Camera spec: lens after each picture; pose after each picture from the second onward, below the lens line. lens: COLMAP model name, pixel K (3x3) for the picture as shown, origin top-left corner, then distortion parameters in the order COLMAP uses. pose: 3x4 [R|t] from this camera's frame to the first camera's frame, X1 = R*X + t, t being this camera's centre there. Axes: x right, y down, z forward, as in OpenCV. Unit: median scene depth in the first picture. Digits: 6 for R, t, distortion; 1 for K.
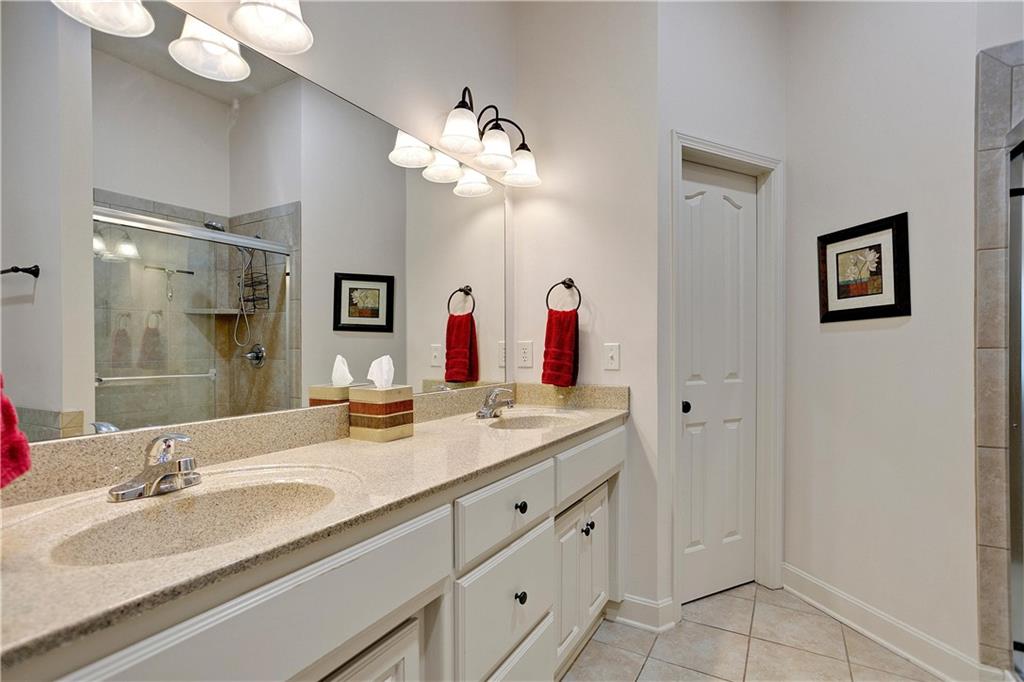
lens RADIAL K [[498.4, 0, 509.1], [0, 498.4, 349.5], [0, 0, 1]] dist [-0.047616, 0.029509]
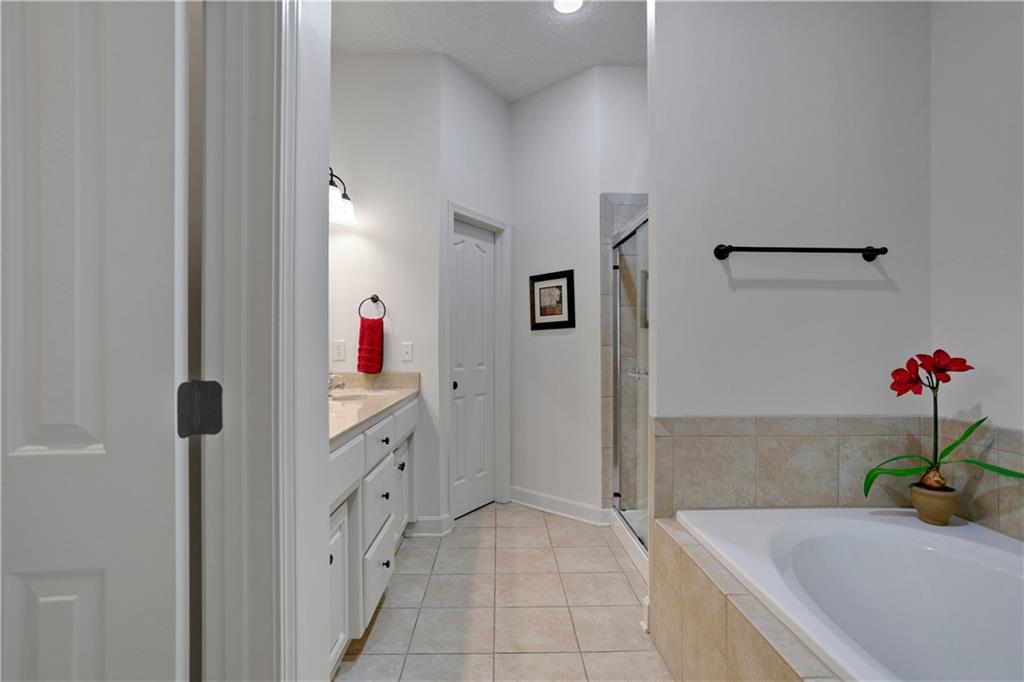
lens RADIAL K [[498.4, 0, 509.1], [0, 498.4, 349.5], [0, 0, 1]] dist [-0.047616, 0.029509]
pose [[0.855904, -0.003511, 0.517123, -0.285556], [0.002656, 0.999994, 0.002393, 0.005180], [-0.517129, -0.000674, 0.855907, -0.378179]]
